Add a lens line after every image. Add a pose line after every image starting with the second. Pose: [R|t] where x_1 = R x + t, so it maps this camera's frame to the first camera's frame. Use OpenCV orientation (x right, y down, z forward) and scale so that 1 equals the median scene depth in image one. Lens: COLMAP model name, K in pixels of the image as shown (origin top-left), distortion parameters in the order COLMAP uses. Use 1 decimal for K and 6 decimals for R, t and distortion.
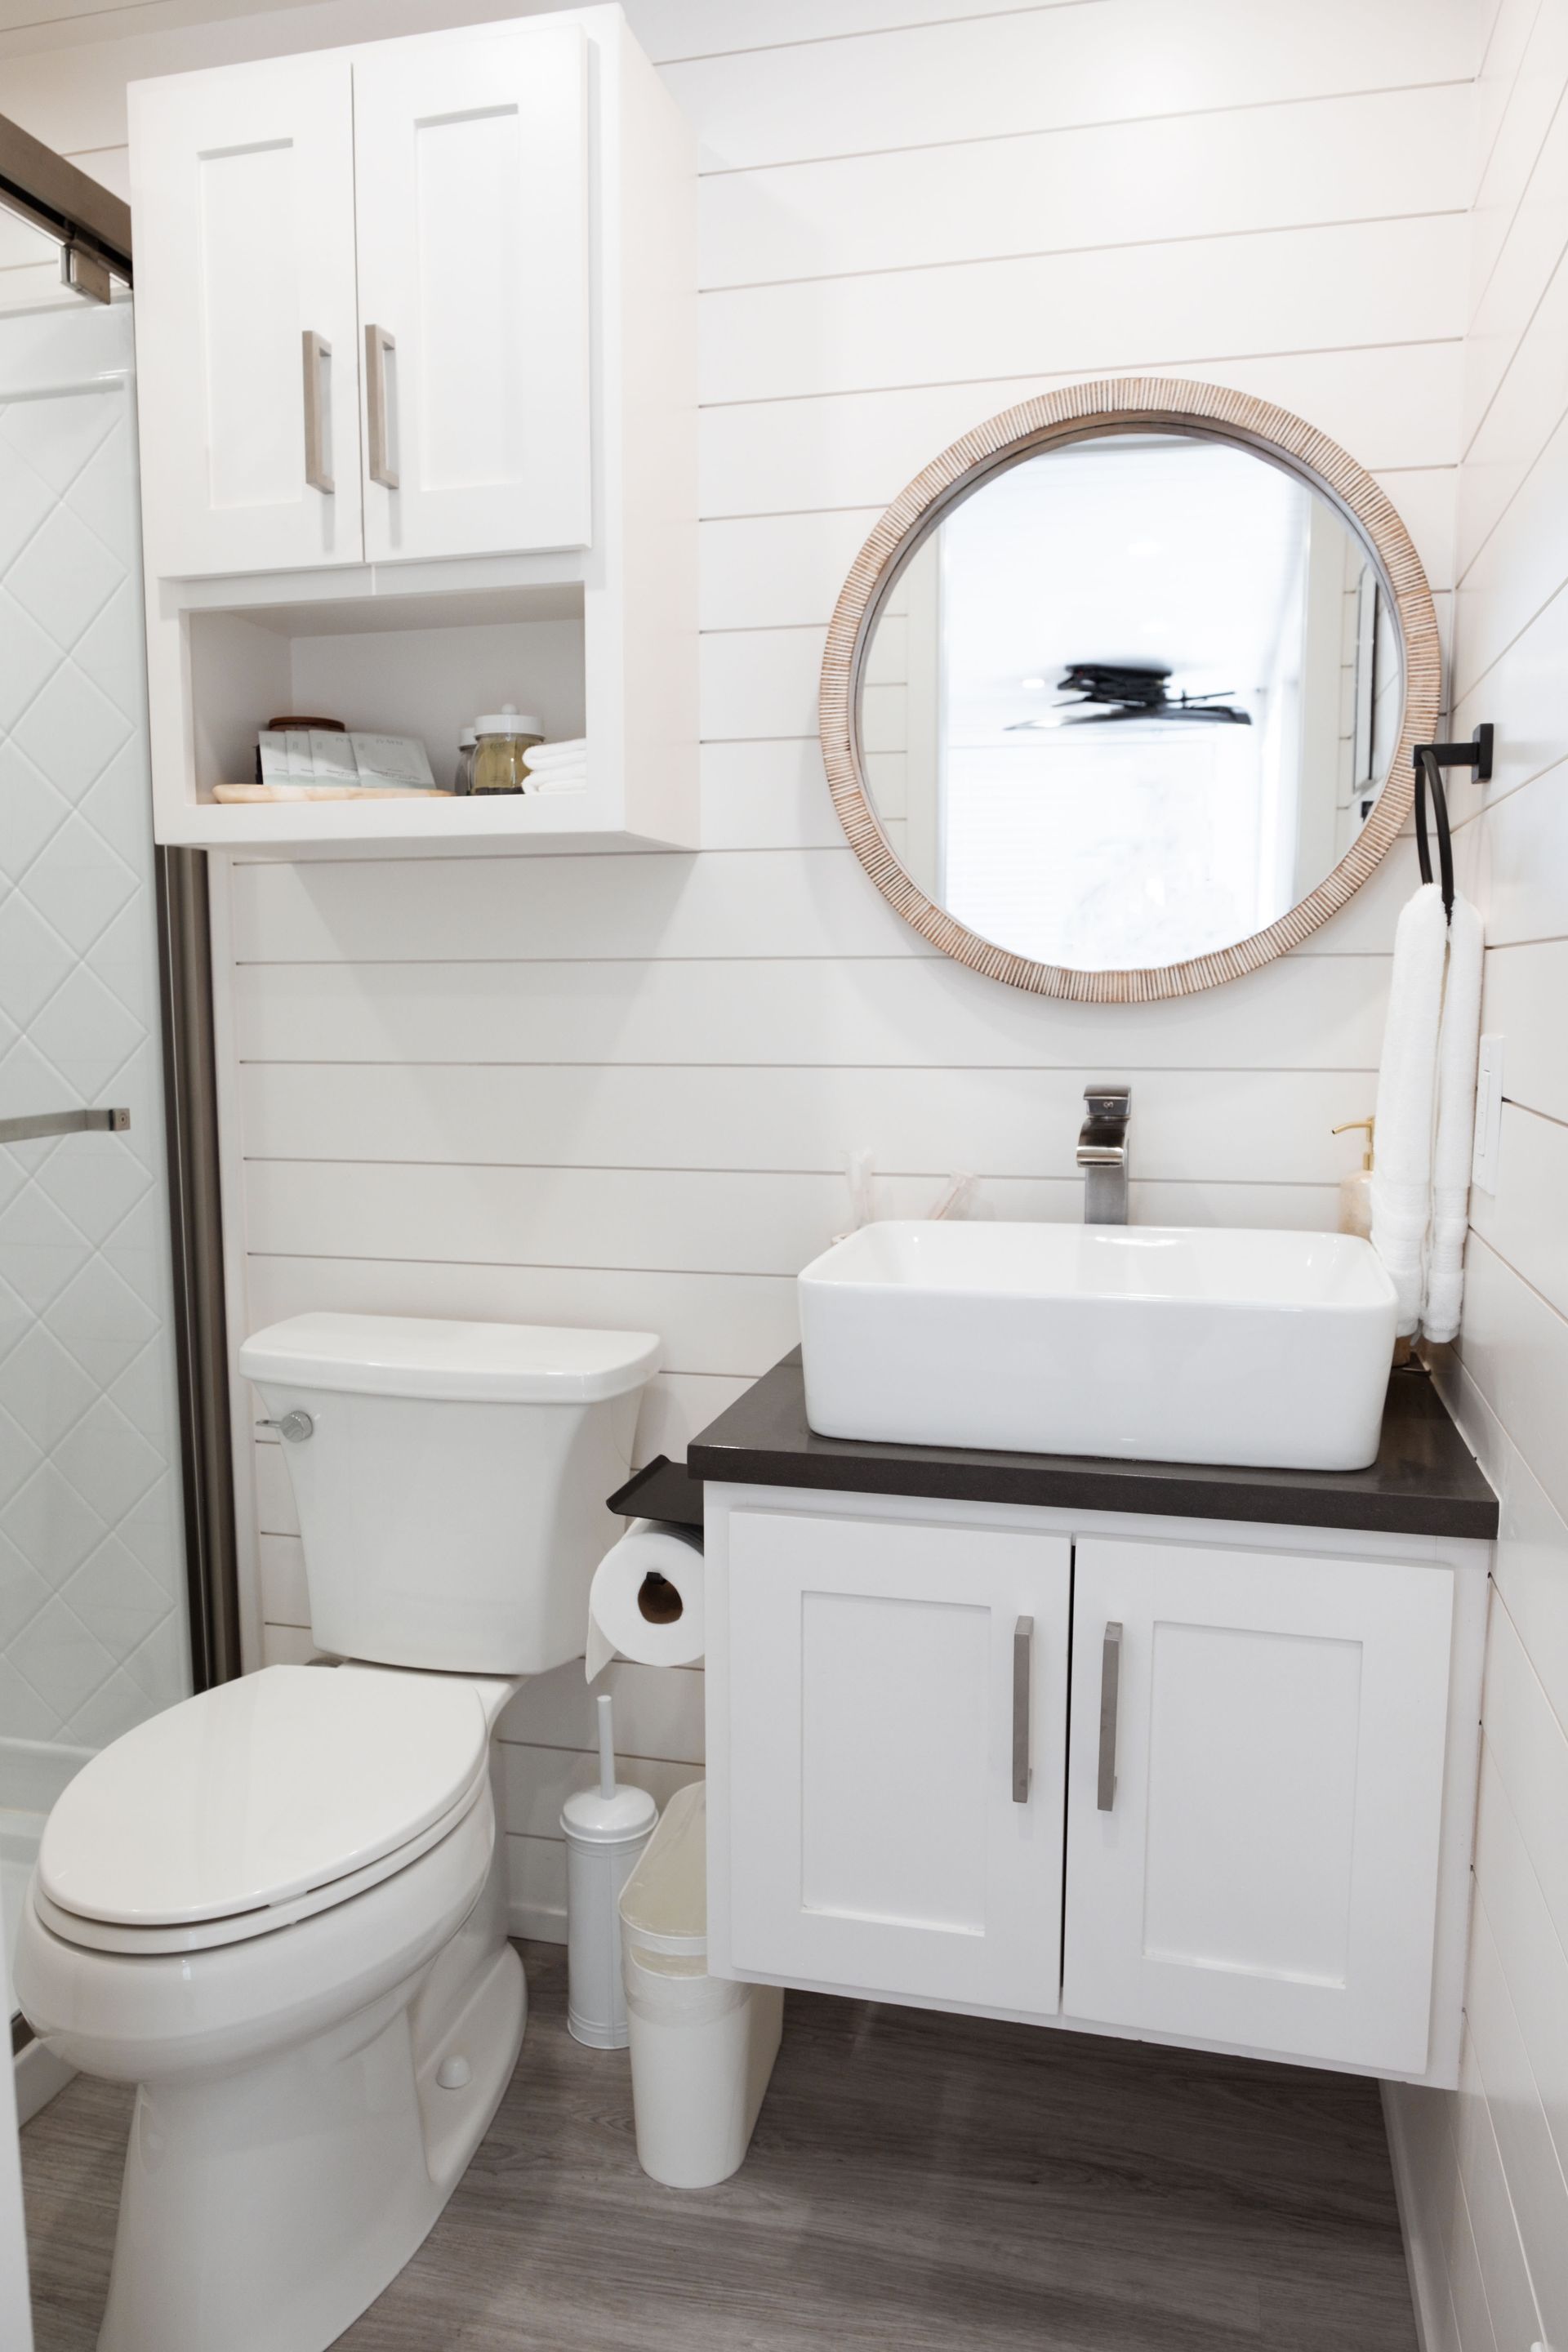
lens RADIAL K [[1594.8, 0, 798.9], [0, 1594.8, 1163.9], [0, 0, 1]] dist [-0.022152, 0.004710]
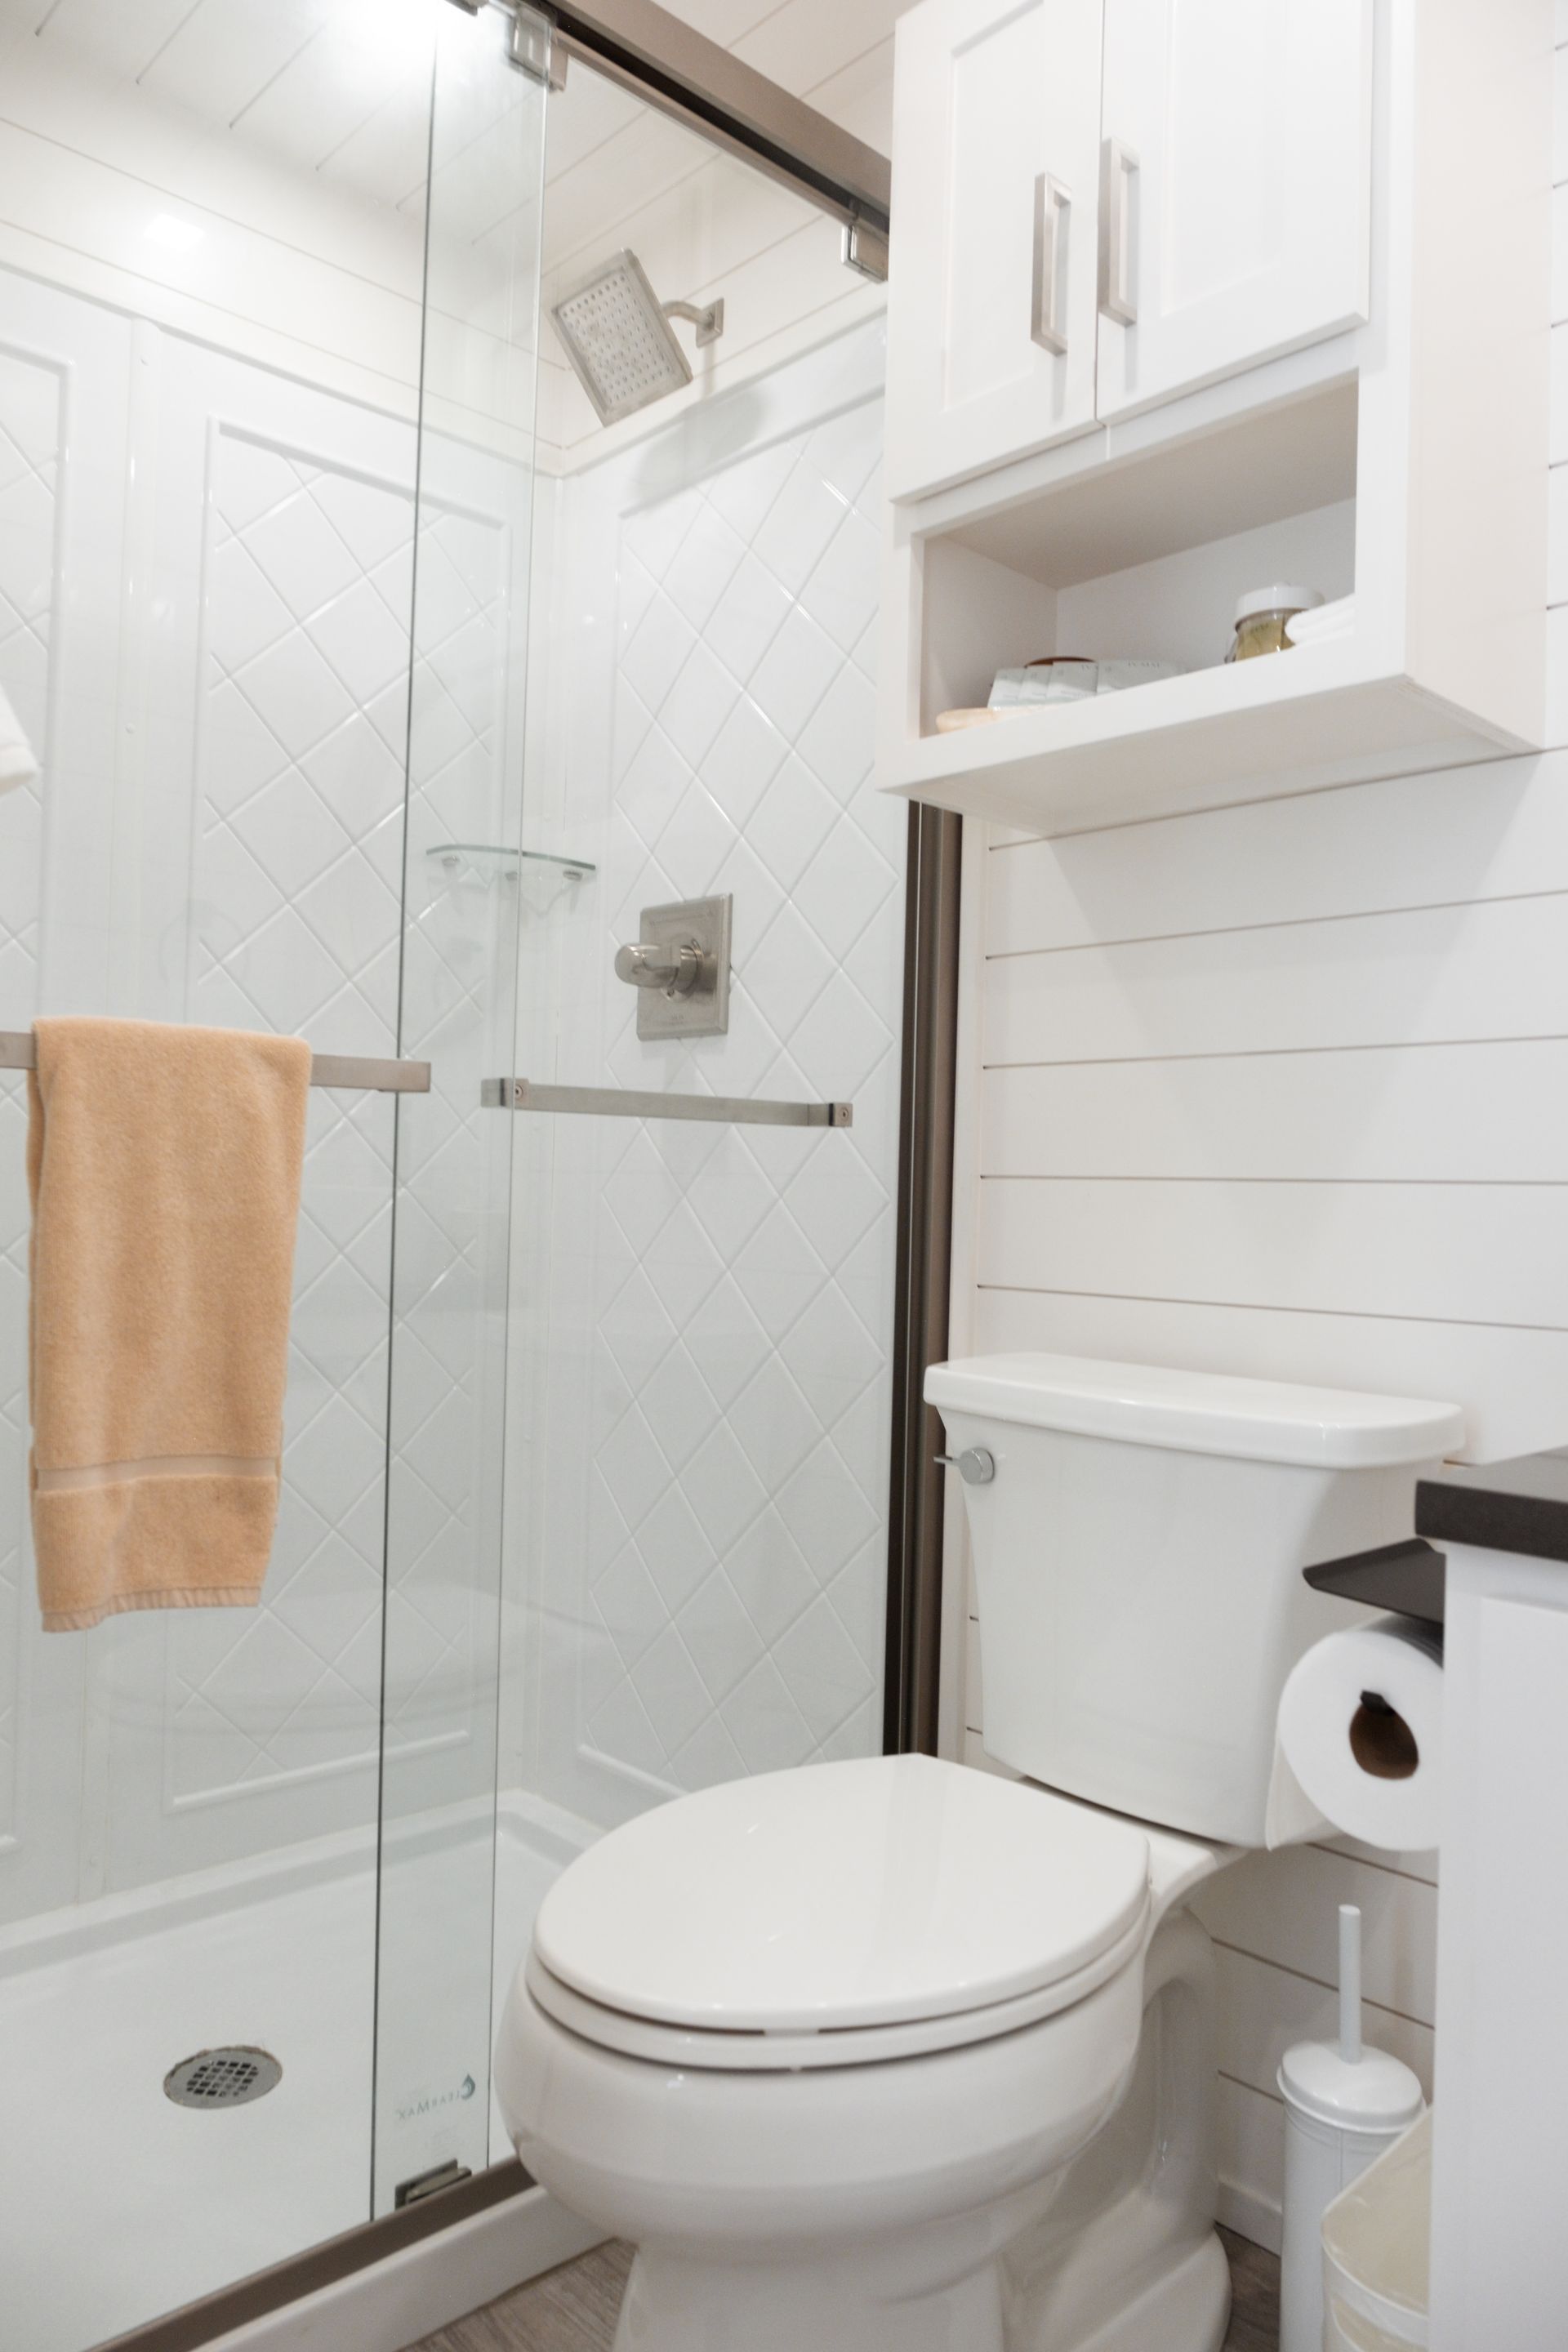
lens RADIAL K [[1594.8, 0, 798.9], [0, 1594.8, 1163.9], [0, 0, 1]] dist [-0.022152, 0.004710]
pose [[0.839416, 0.009676, -0.543403, 0.051809], [-0.081685, 0.990730, -0.108542, 0.108940], [0.537316, 0.135500, 0.832425, 0.251447]]
